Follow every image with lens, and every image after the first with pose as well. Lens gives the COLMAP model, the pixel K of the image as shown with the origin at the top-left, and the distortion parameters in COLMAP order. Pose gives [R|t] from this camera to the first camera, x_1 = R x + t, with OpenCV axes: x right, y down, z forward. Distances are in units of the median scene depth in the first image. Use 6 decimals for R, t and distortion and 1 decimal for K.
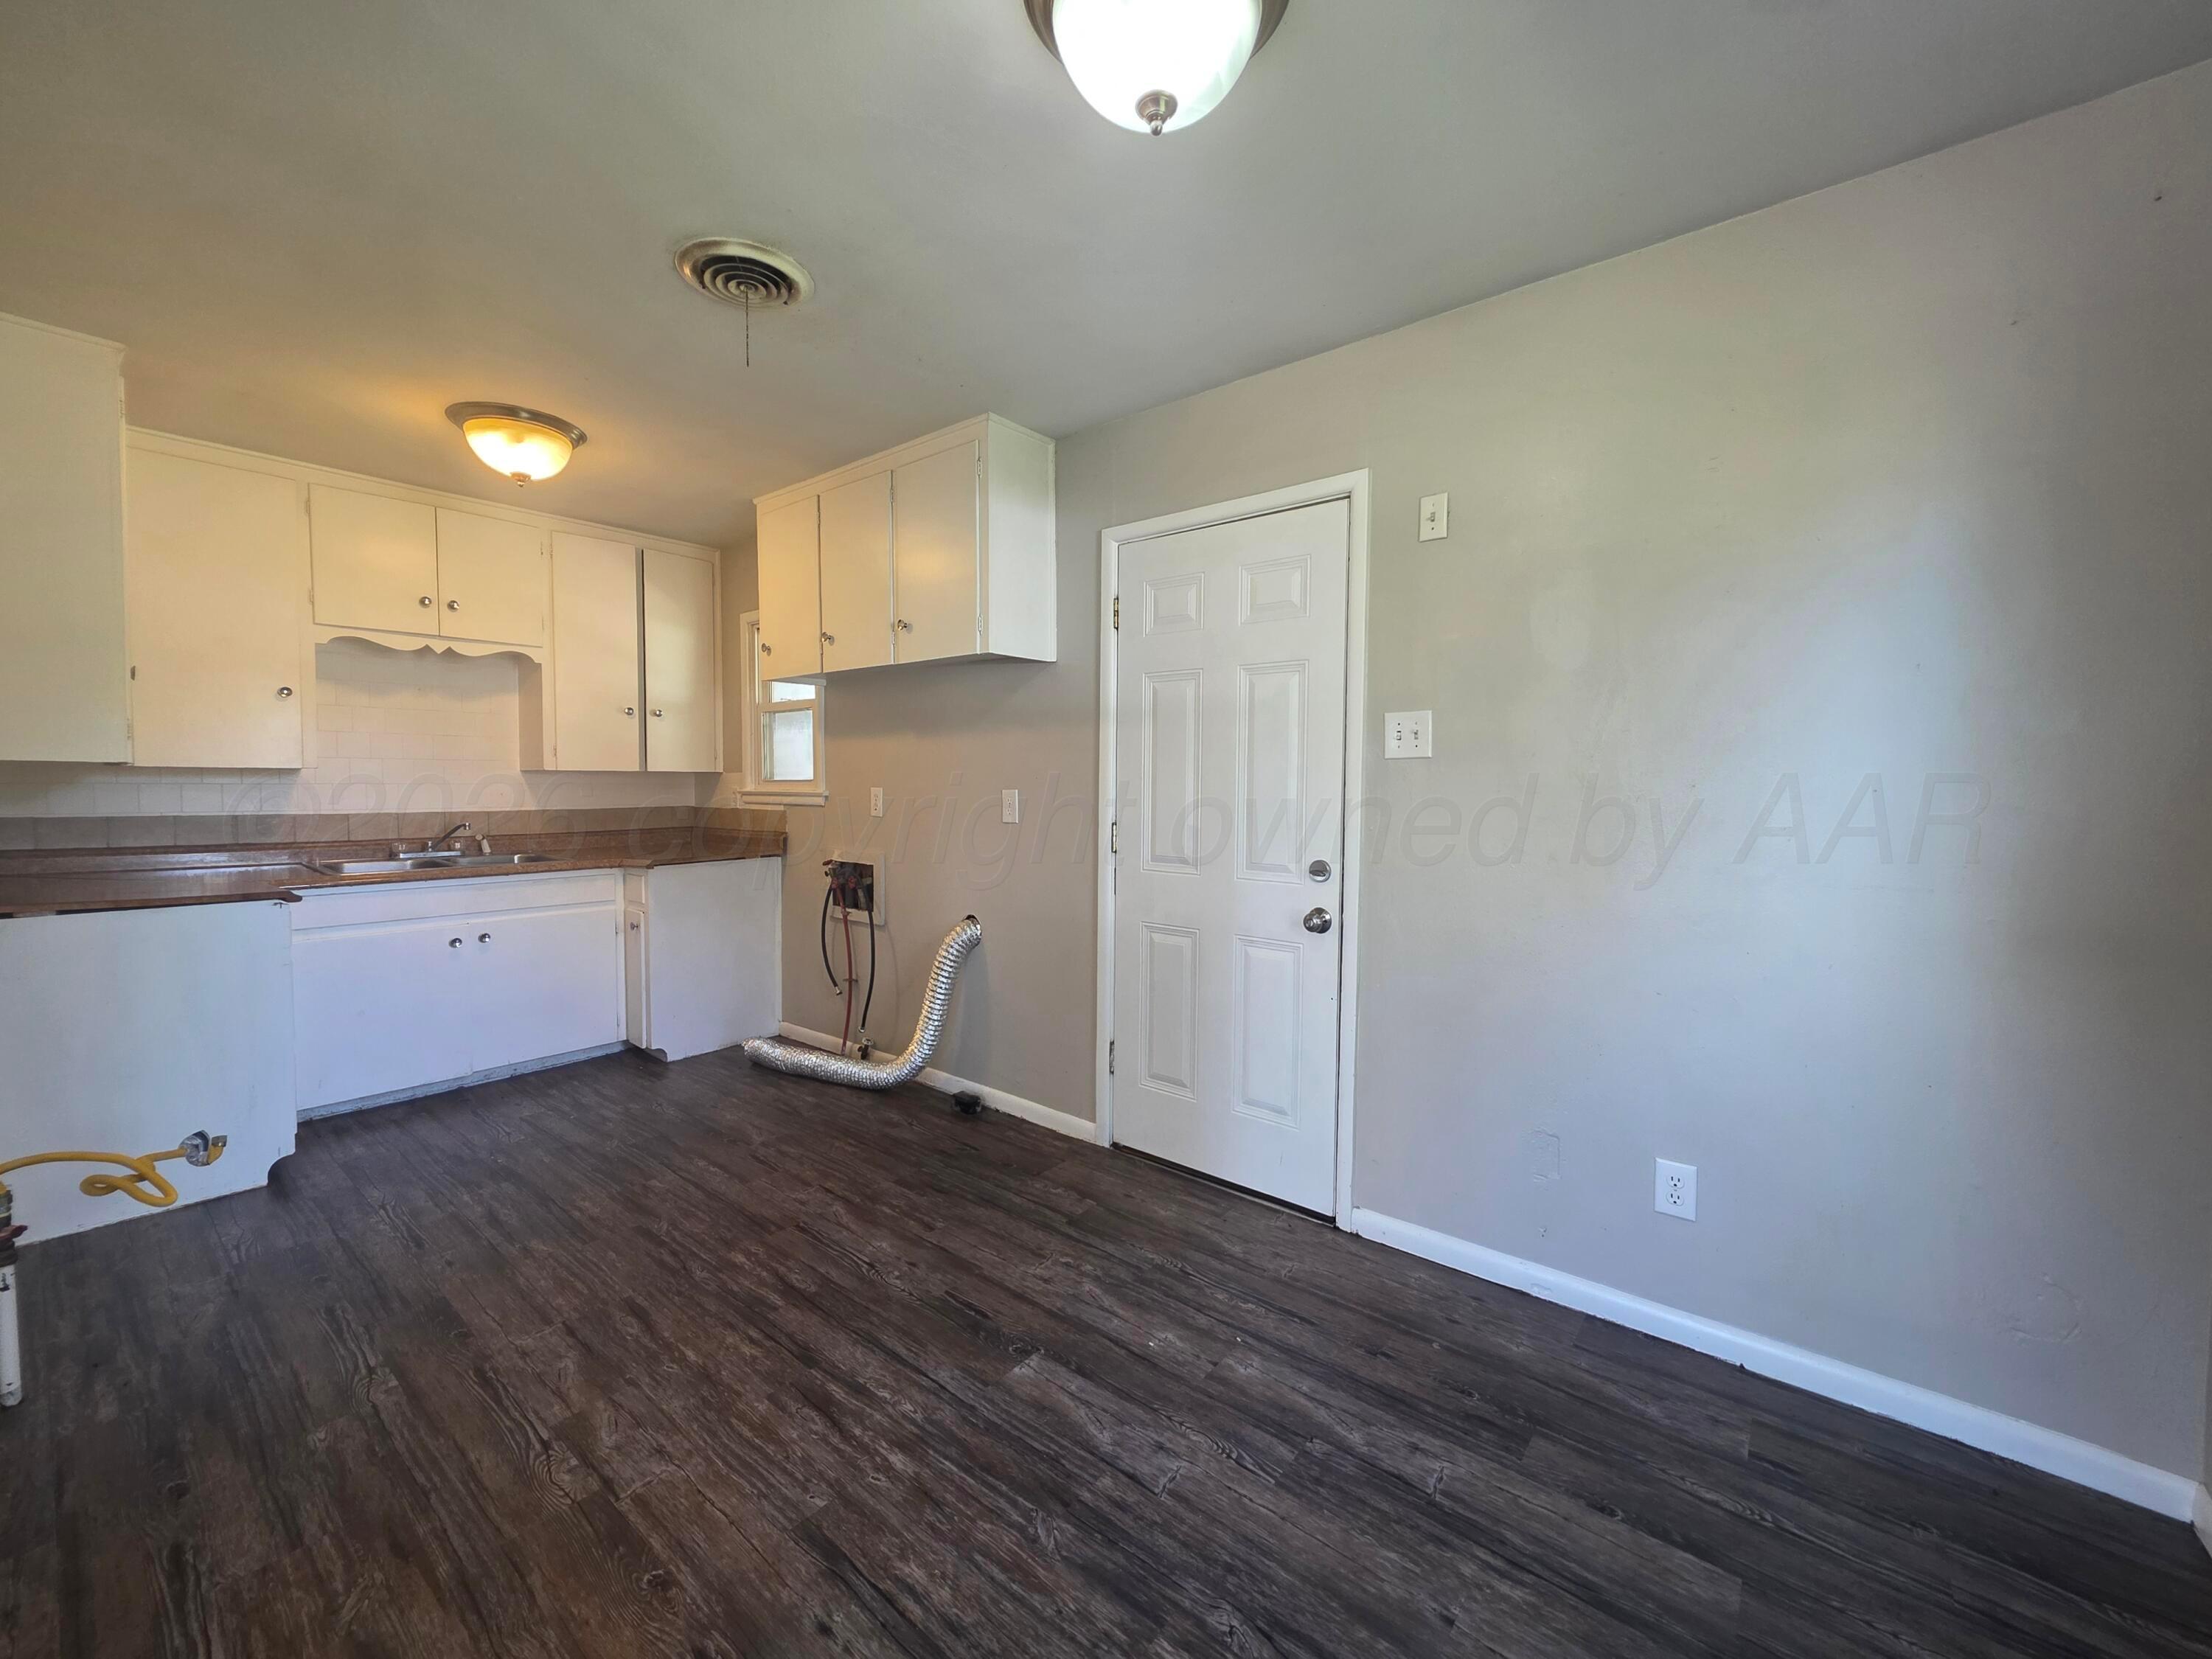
lens RADIAL K [[883.2, 0, 1106.9], [0, 883.2, 815.7], [0, 0, 1]] dist [0.002214, 0.000203]
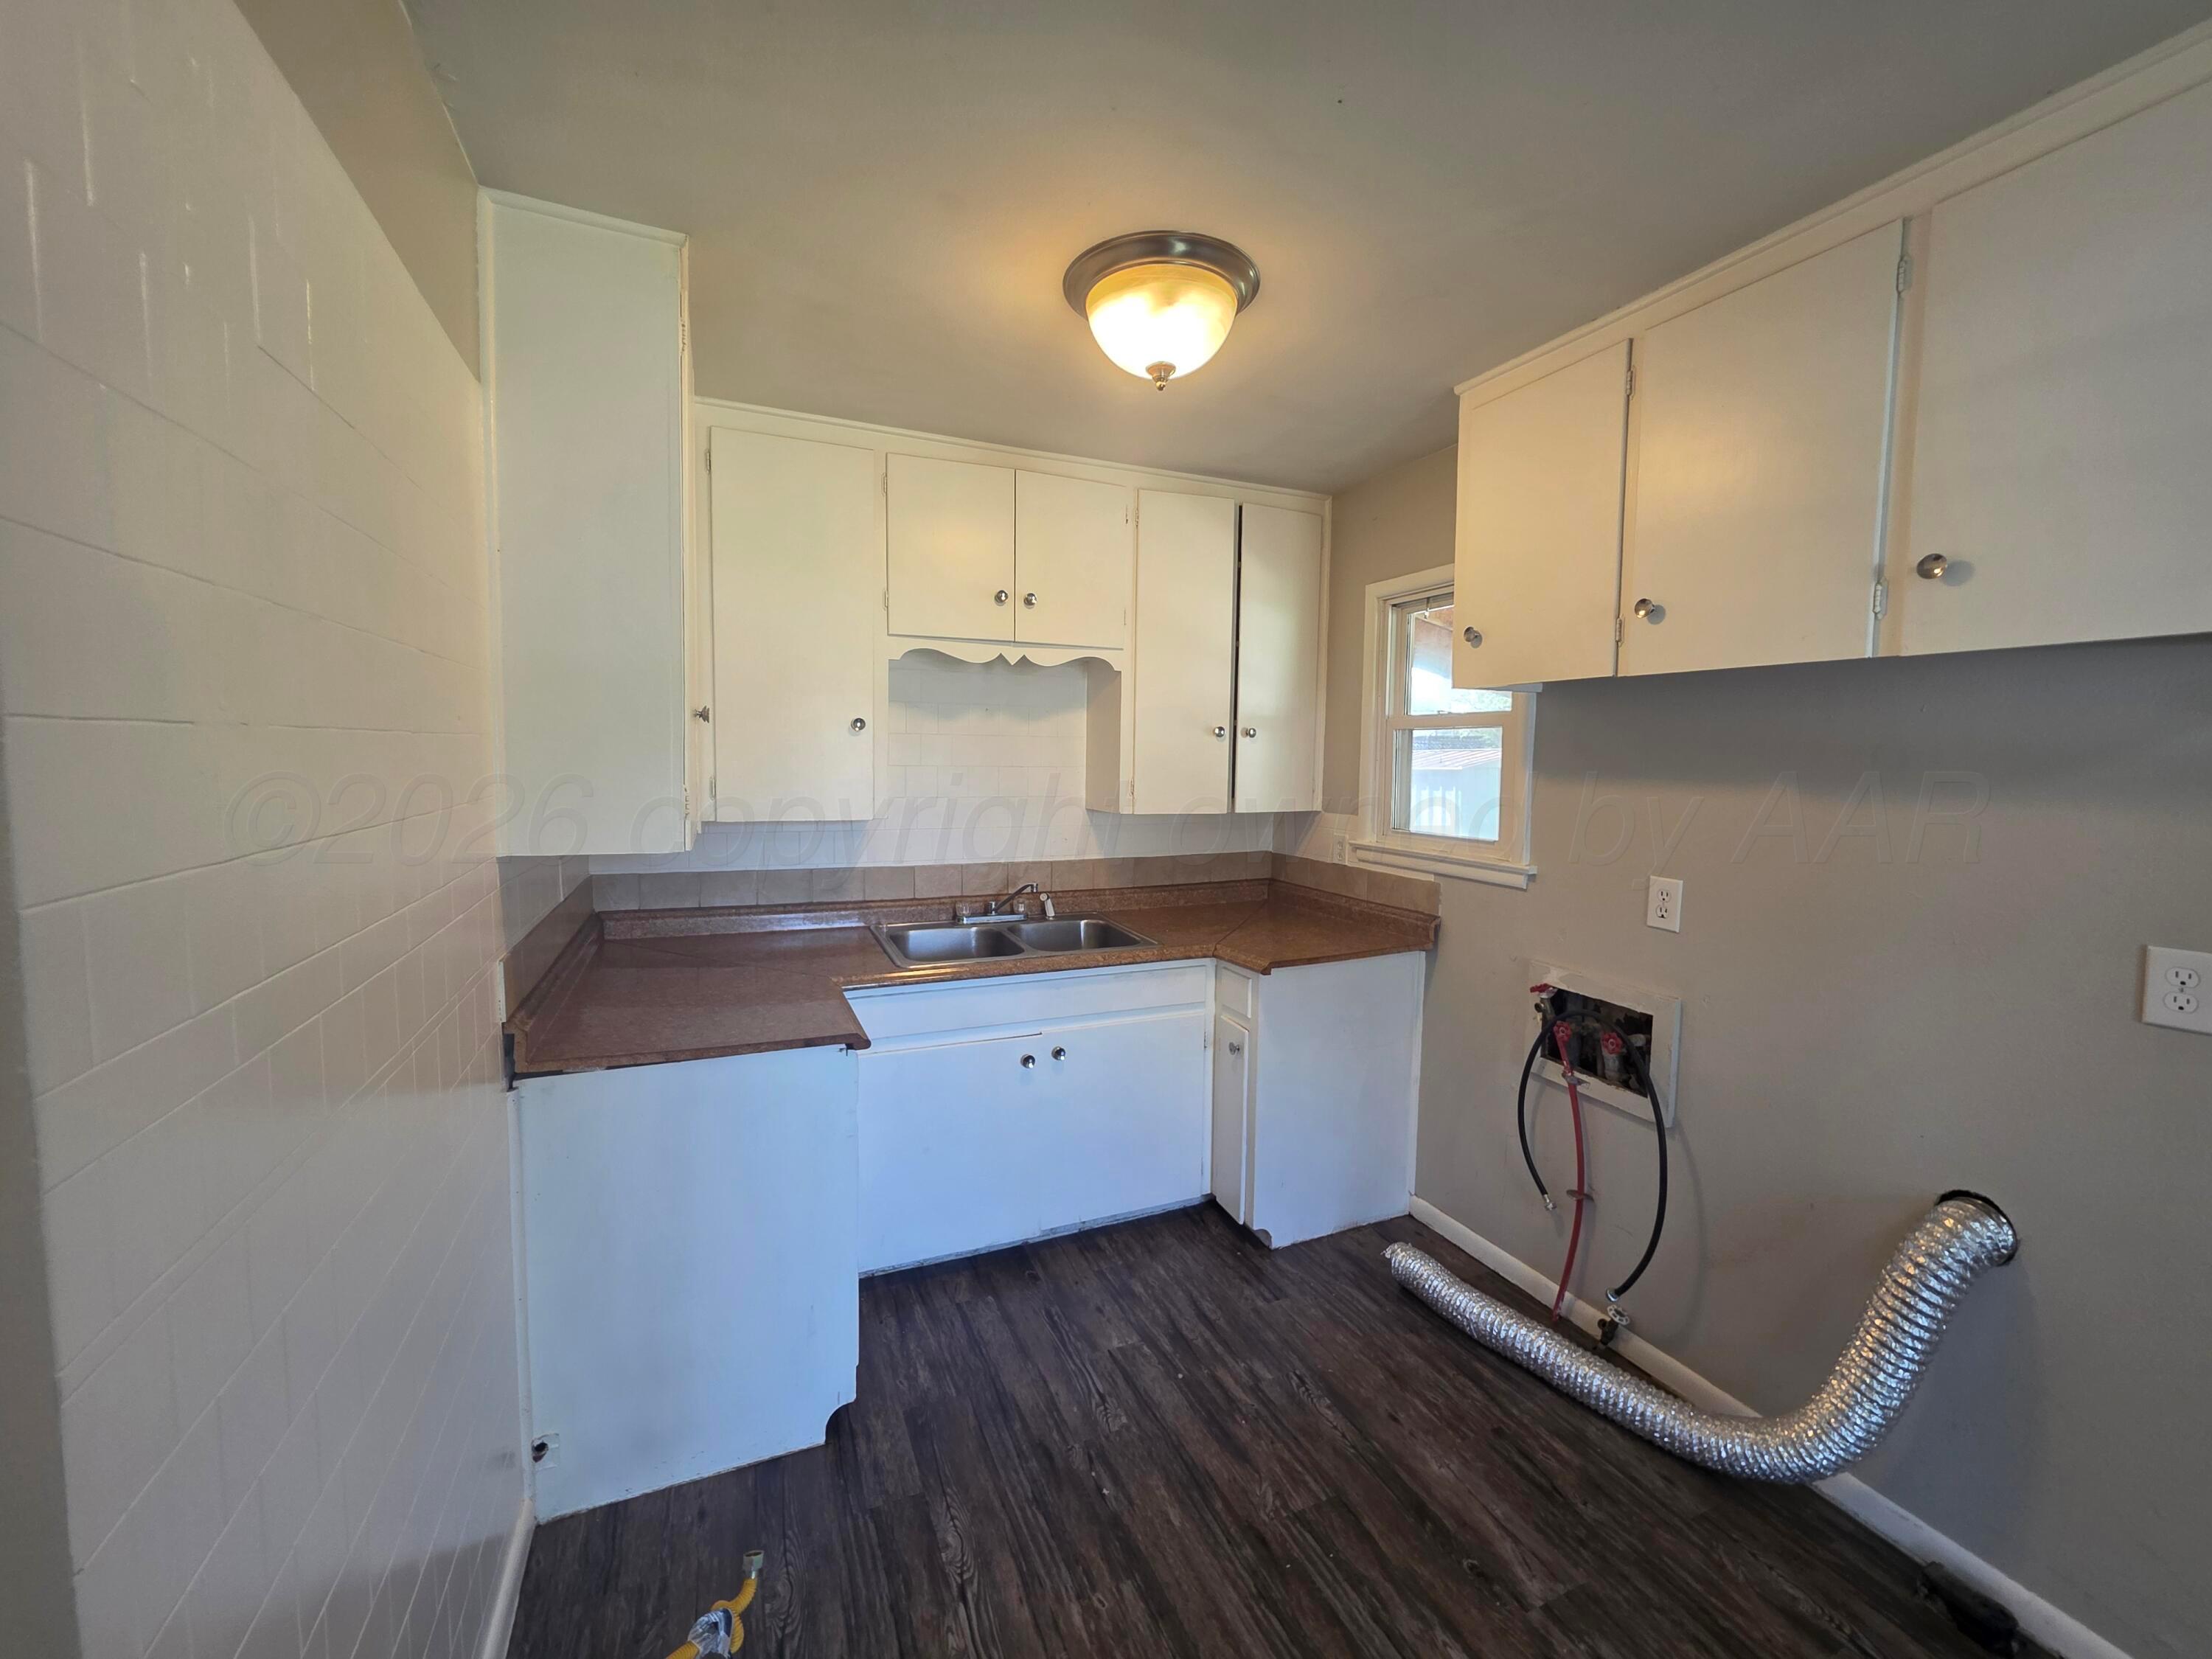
lens RADIAL K [[883.2, 0, 1106.9], [0, 883.2, 815.7], [0, 0, 1]] dist [0.002214, 0.000203]
pose [[0.889424, 0.040652, -0.455271, -0.317631], [-0.028888, 0.999045, 0.032770, -0.077323], [0.456169, -0.015995, 0.889749, 0.343153]]
